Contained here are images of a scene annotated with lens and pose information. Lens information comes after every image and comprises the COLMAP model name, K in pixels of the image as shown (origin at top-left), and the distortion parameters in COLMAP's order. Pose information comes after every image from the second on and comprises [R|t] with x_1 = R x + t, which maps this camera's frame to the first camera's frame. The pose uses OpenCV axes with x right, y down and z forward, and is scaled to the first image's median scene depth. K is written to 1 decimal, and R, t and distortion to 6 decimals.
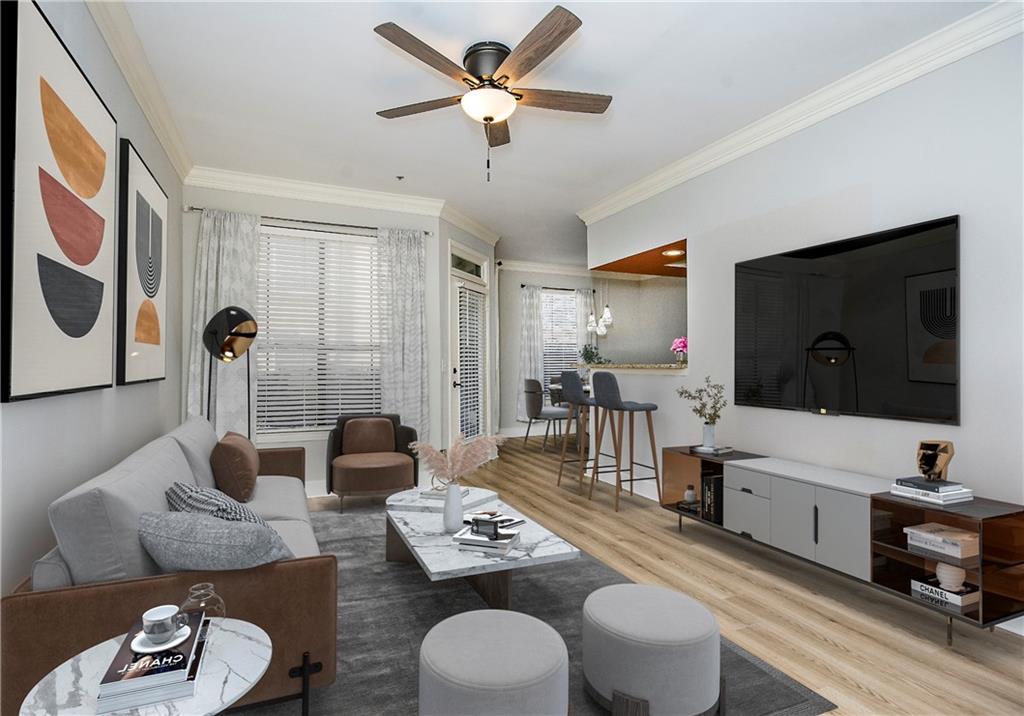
lens RADIAL K [[482.6, 0, 512.0], [0, 482.6, 358.0], [0, 0, 1]] dist [-0.004116, -0.000442]
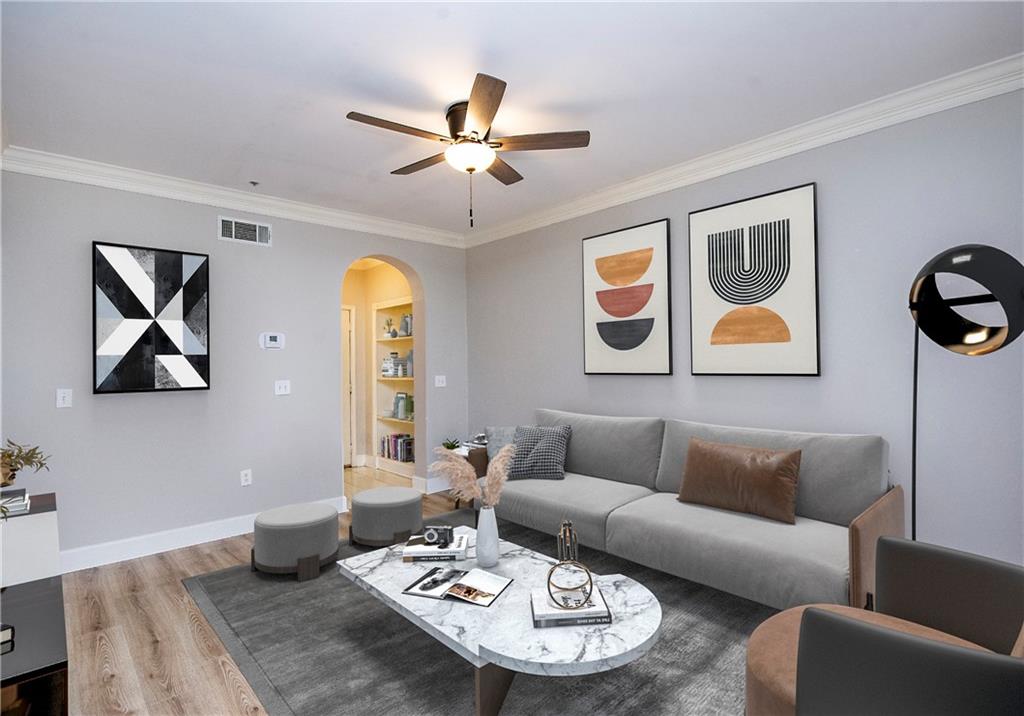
lens RADIAL K [[482.6, 0, 512.0], [0, 482.6, 358.0], [0, 0, 1]] dist [-0.004116, -0.000442]
pose [[-0.941852, 0.002143, -0.336022, 0.114885], [0.012774, 0.999485, -0.029430, 0.024107], [0.335786, -0.032011, -0.941394, 1.754381]]
